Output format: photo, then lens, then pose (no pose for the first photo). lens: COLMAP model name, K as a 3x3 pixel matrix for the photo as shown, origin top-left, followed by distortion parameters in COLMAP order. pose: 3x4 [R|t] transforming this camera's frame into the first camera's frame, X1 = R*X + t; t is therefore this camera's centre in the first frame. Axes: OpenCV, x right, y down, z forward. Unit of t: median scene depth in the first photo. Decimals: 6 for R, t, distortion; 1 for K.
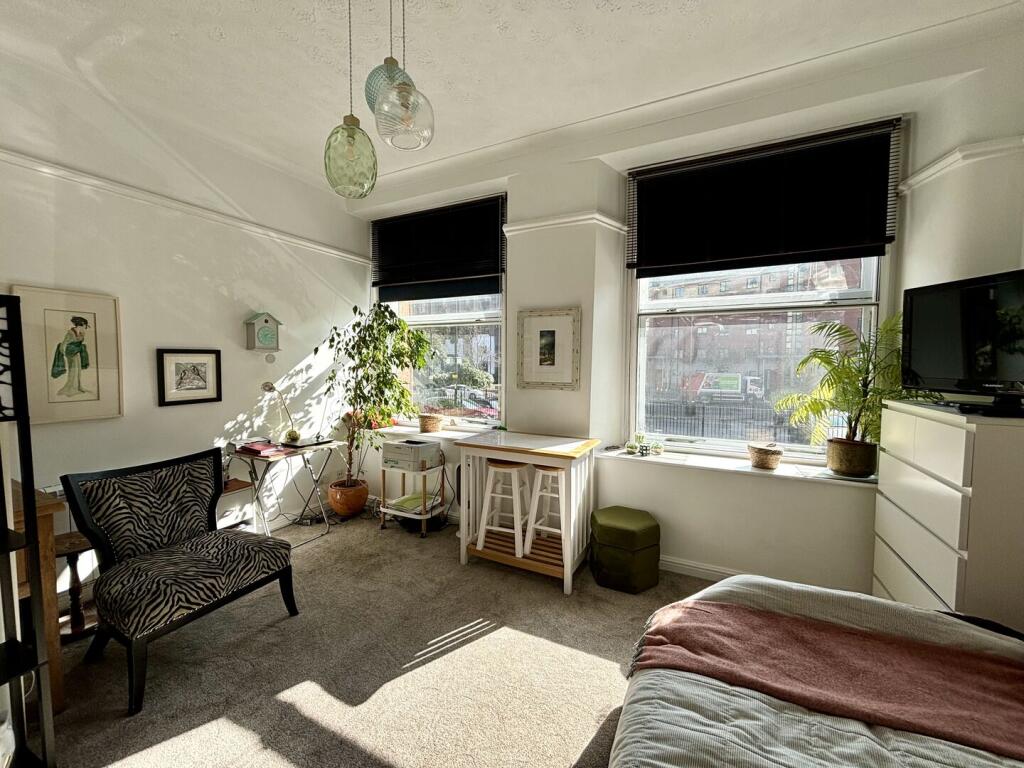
lens RADIAL K [[408.2, 0, 508.8], [0, 408.2, 383.1], [0, 0, 1]] dist [0.002907, -0.000931]
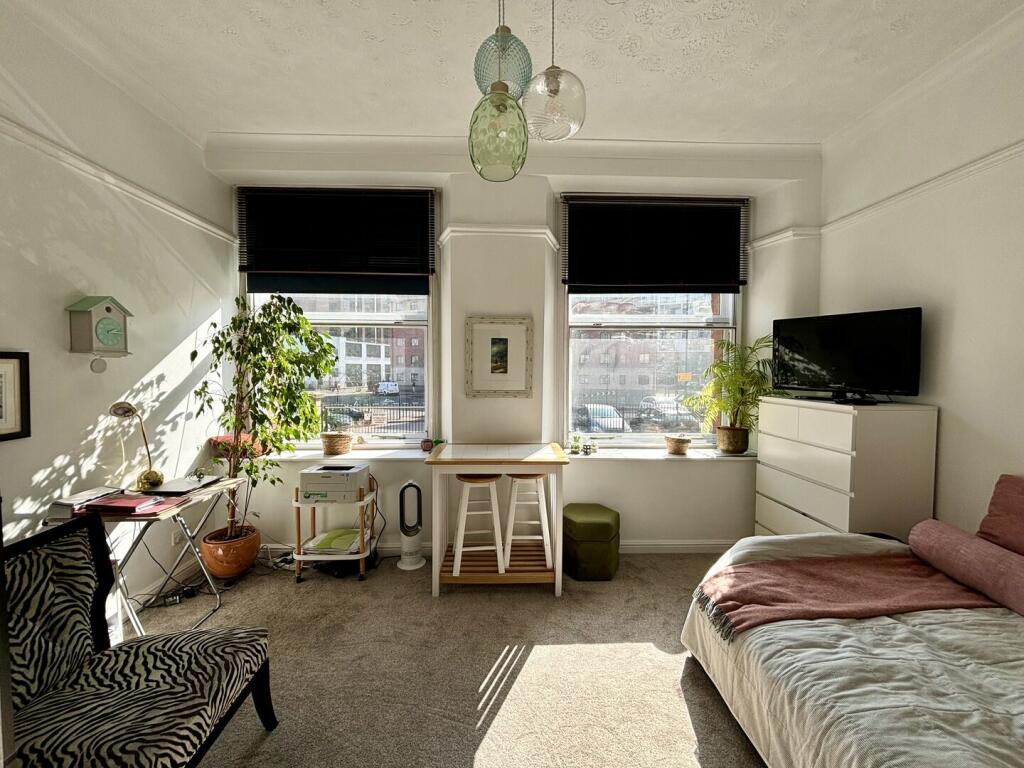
lens RADIAL K [[408.2, 0, 509.3], [0, 408.2, 384.3], [0, 0, 1]] dist [0.002907, -0.000931]
pose [[0.876618, -0.021044, 0.480727, -0.391164], [0.025376, 0.999675, -0.002513, -0.015370], [-0.480518, 0.014402, 0.876867, 0.131577]]
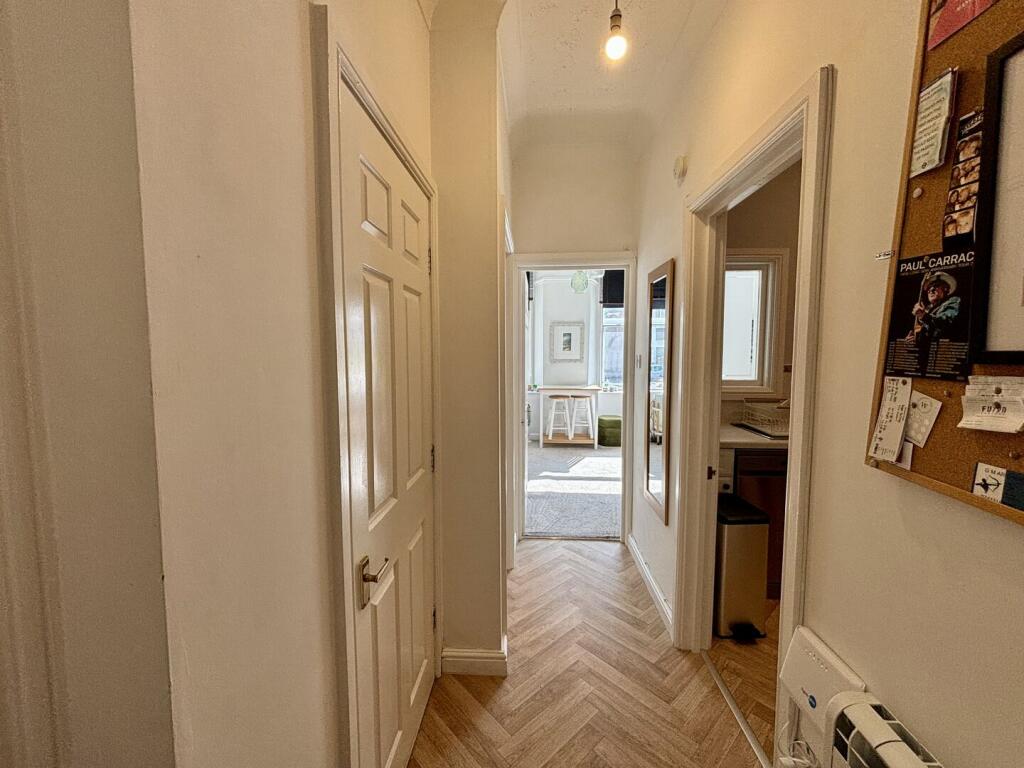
lens RADIAL K [[408.2, 0, 513.4], [0, 408.2, 386.4], [0, 0, 1]] dist [0.002907, -0.000931]
pose [[0.918417, -0.040229, 0.393564, -1.022168], [0.029168, 0.998994, 0.034050, 0.060903], [-0.394538, -0.019793, 0.918667, -0.800128]]
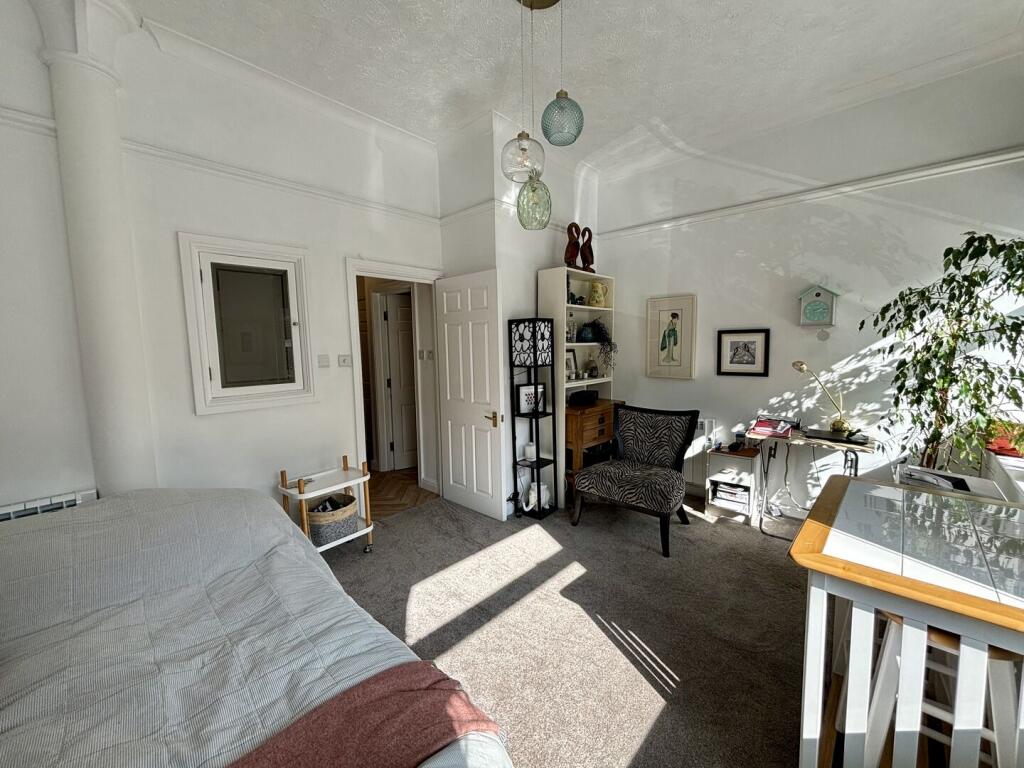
lens RADIAL K [[408.2, 0, 513.0], [0, 408.2, 382.5], [0, 0, 1]] dist [0.002907, -0.000931]
pose [[-0.261238, 0.099825, -0.960099, 0.538700], [-0.035469, 0.992974, 0.112895, -0.040744], [0.964622, 0.063546, -0.255862, 0.668901]]
